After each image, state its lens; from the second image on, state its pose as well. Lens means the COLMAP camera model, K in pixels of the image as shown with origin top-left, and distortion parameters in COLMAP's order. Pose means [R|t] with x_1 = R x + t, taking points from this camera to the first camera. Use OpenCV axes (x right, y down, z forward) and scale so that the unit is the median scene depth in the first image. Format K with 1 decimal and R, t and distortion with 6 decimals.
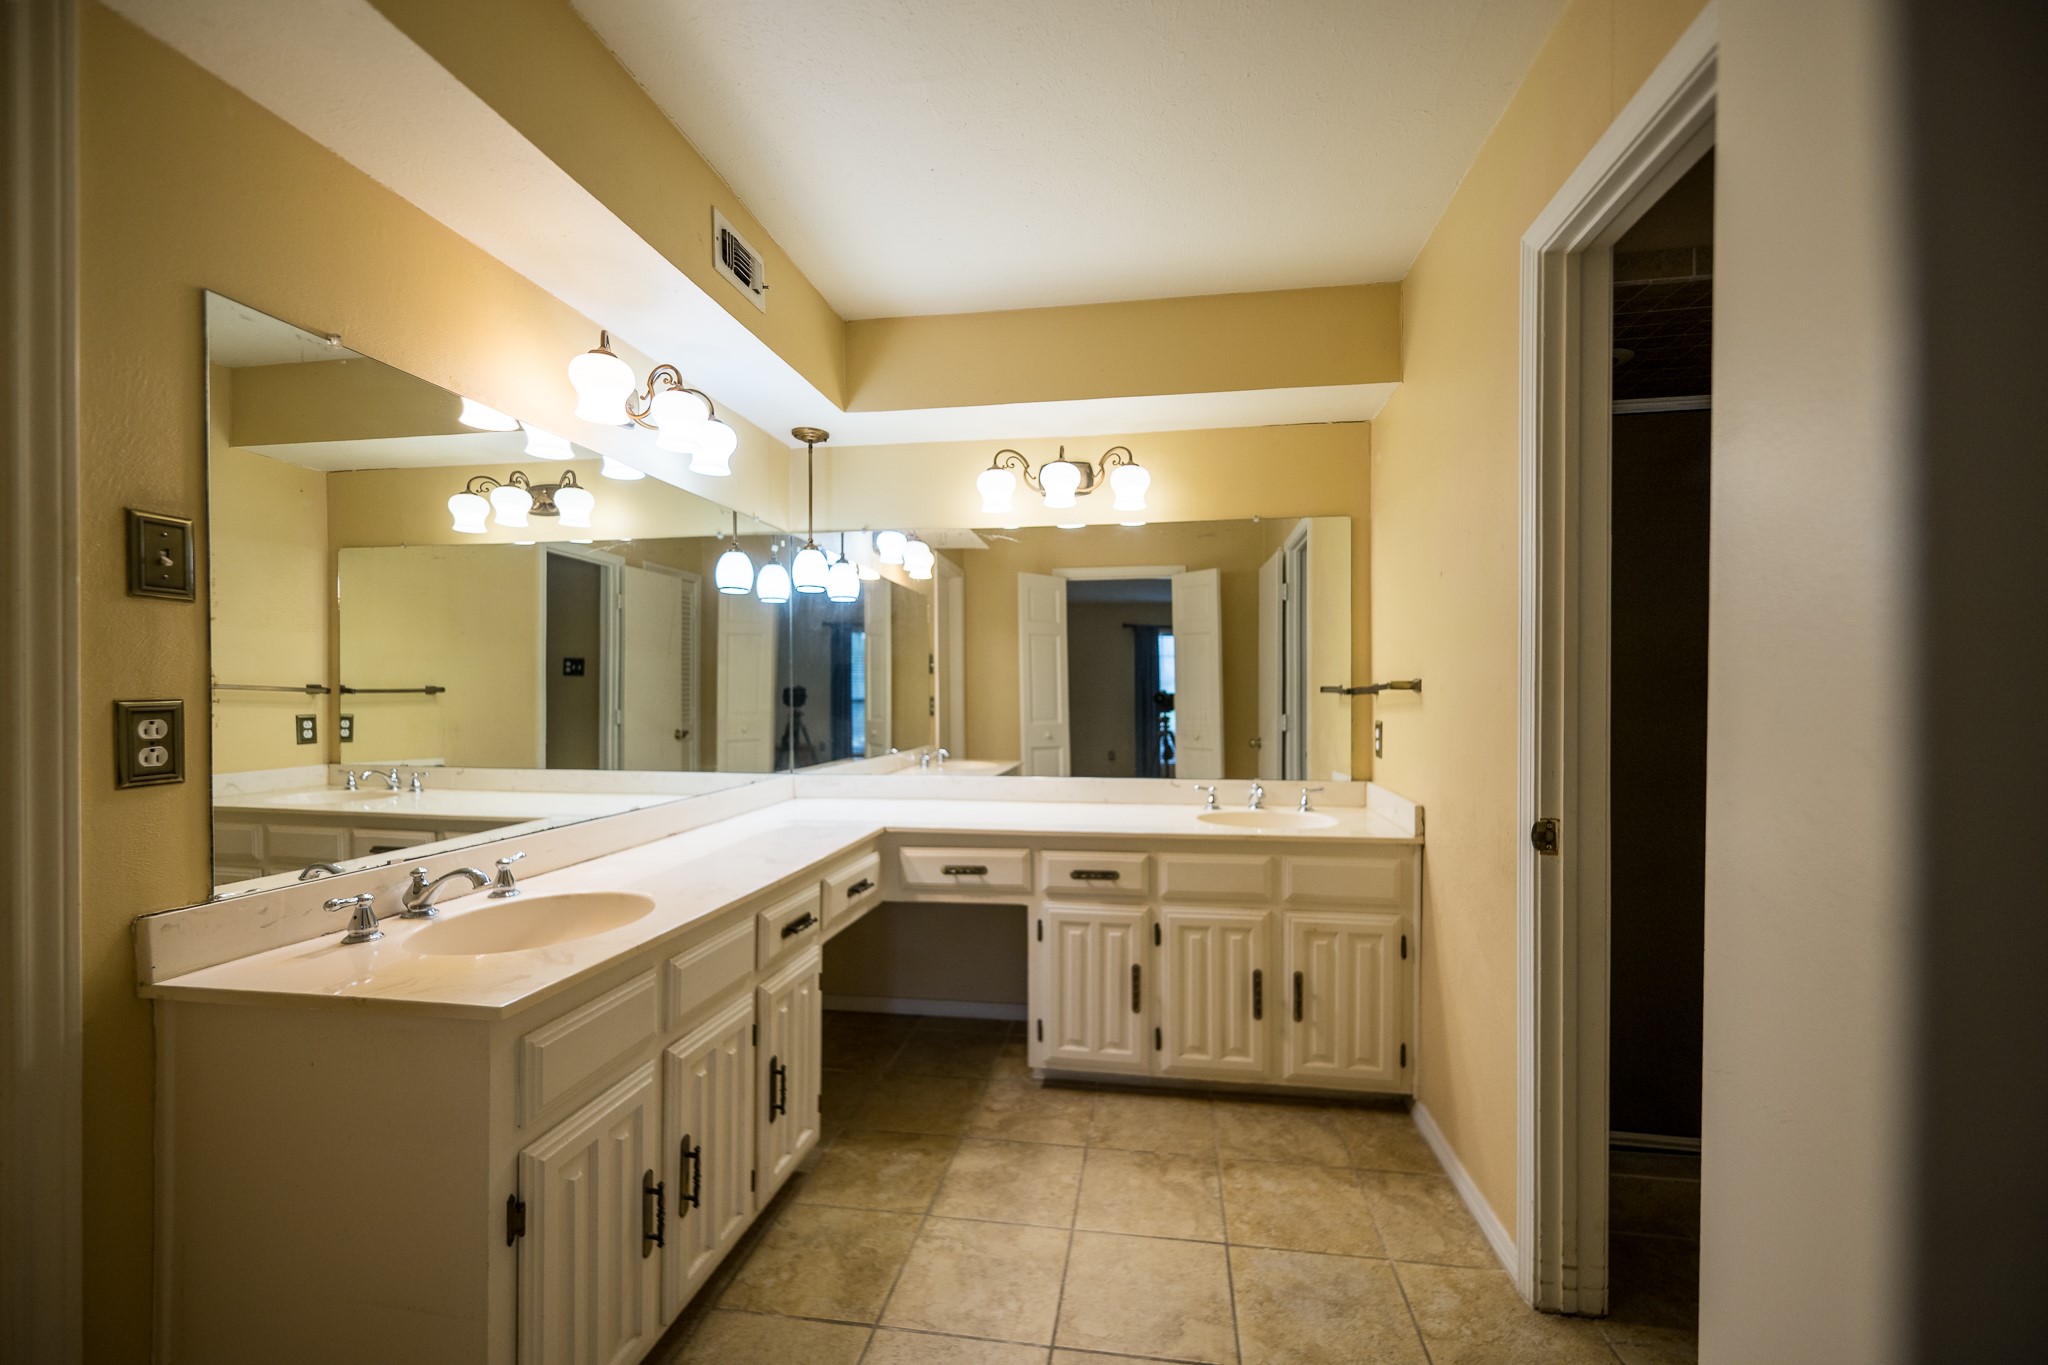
lens RADIAL K [[834.5, 0, 1018.4], [0, 834.5, 692.1], [0, 0, 1]] dist [0.002437, -0.002334]
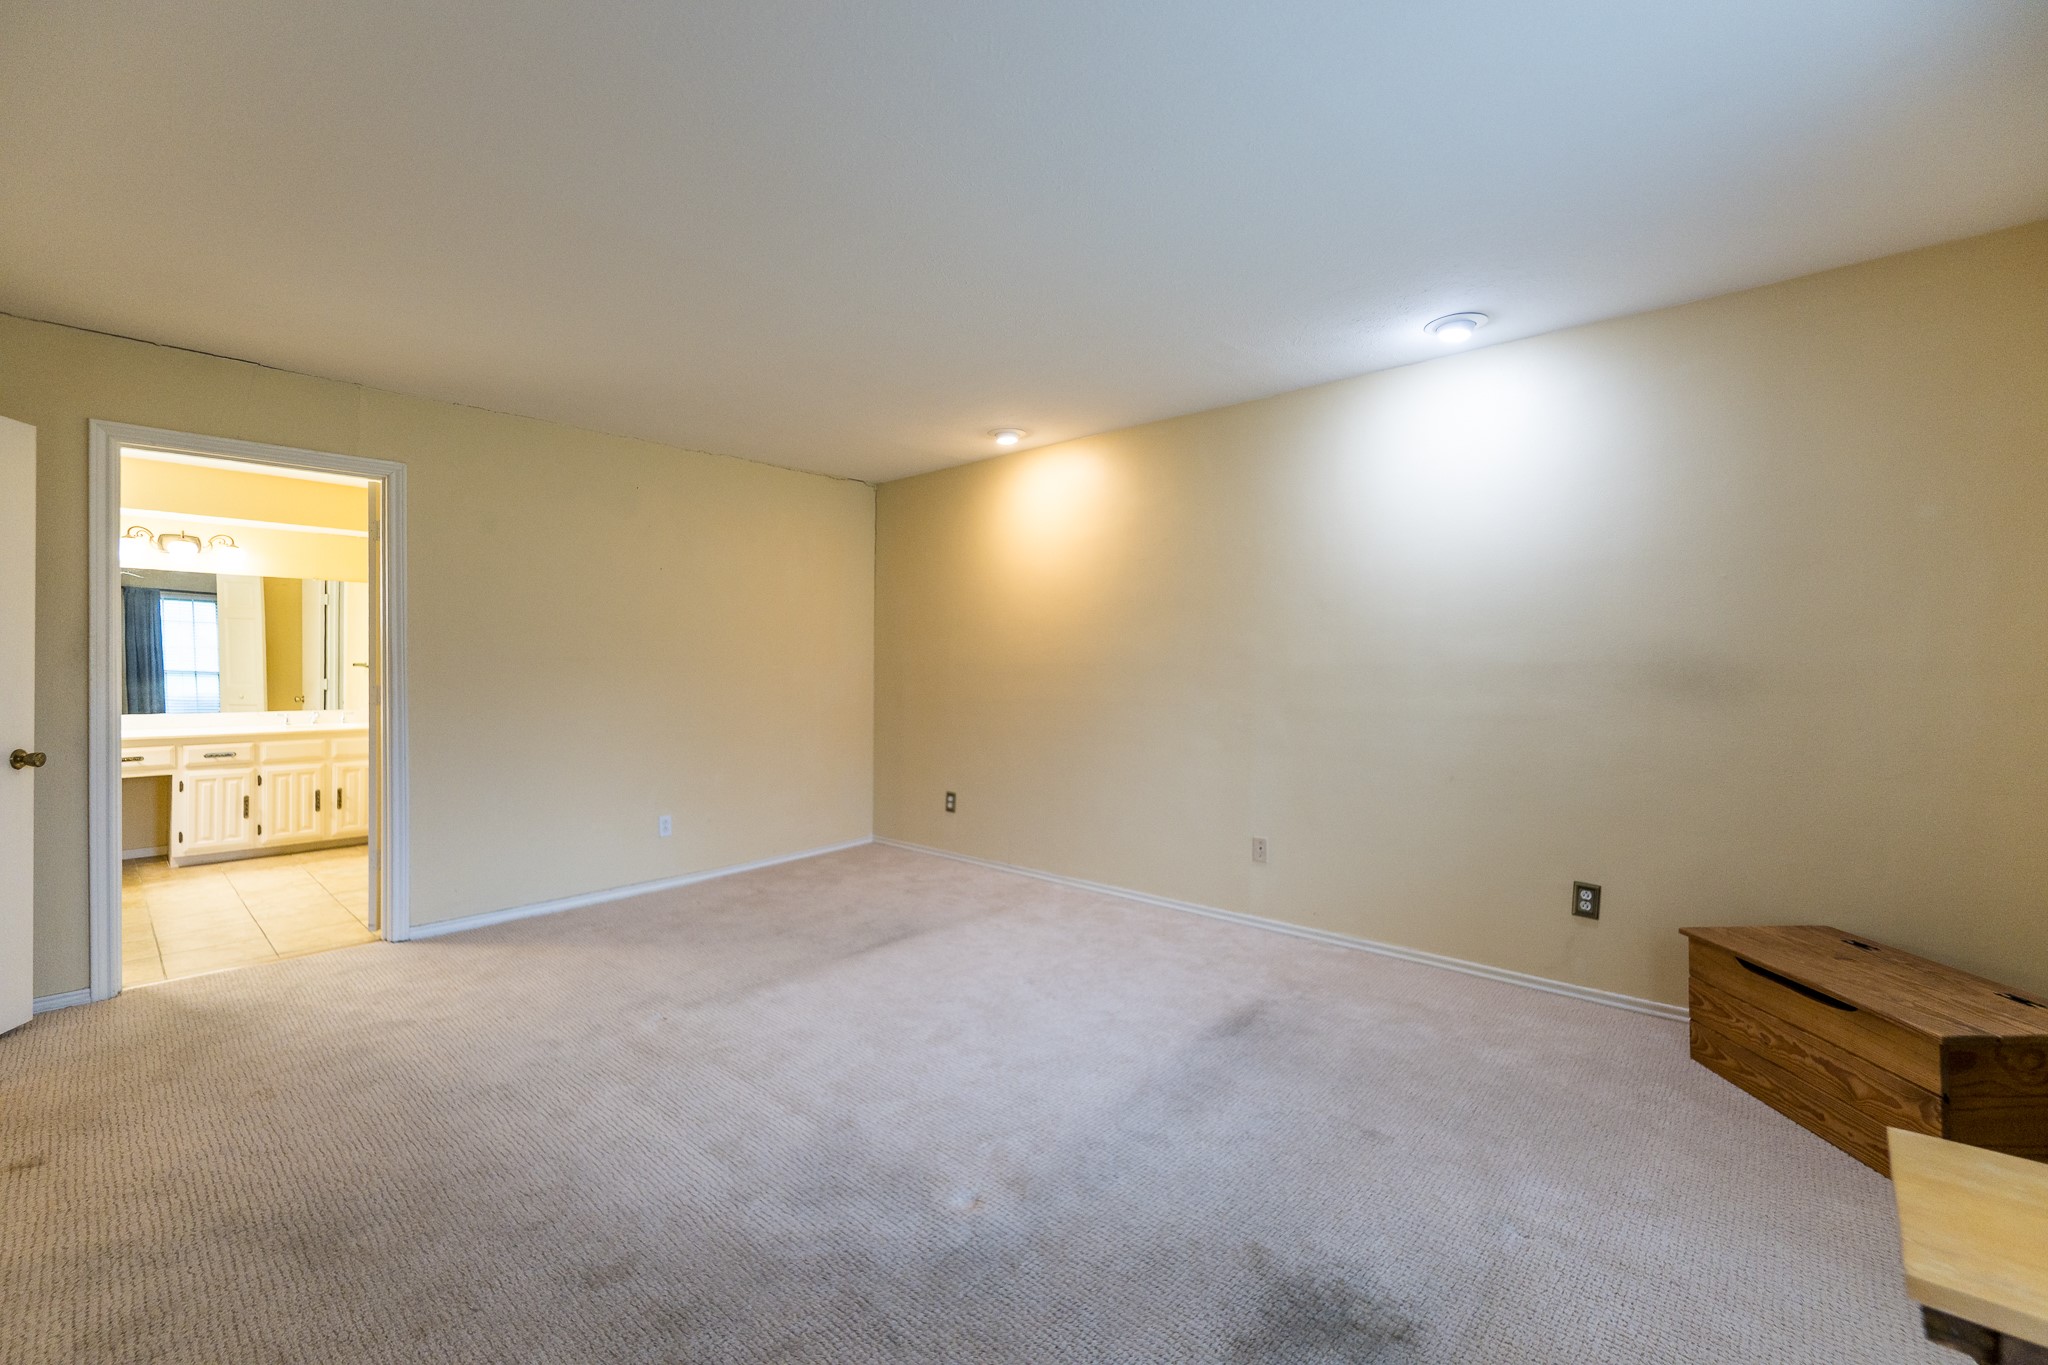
lens RADIAL K [[834.5, 0, 1007.4], [0, 834.5, 675.8], [0, 0, 1]] dist [0.002437, -0.002334]
pose [[0.536076, 0.001751, 0.844168, -0.609690], [-0.005647, 0.999983, 0.001512, 0.010015], [-0.844151, -0.005578, 0.536077, -1.752977]]
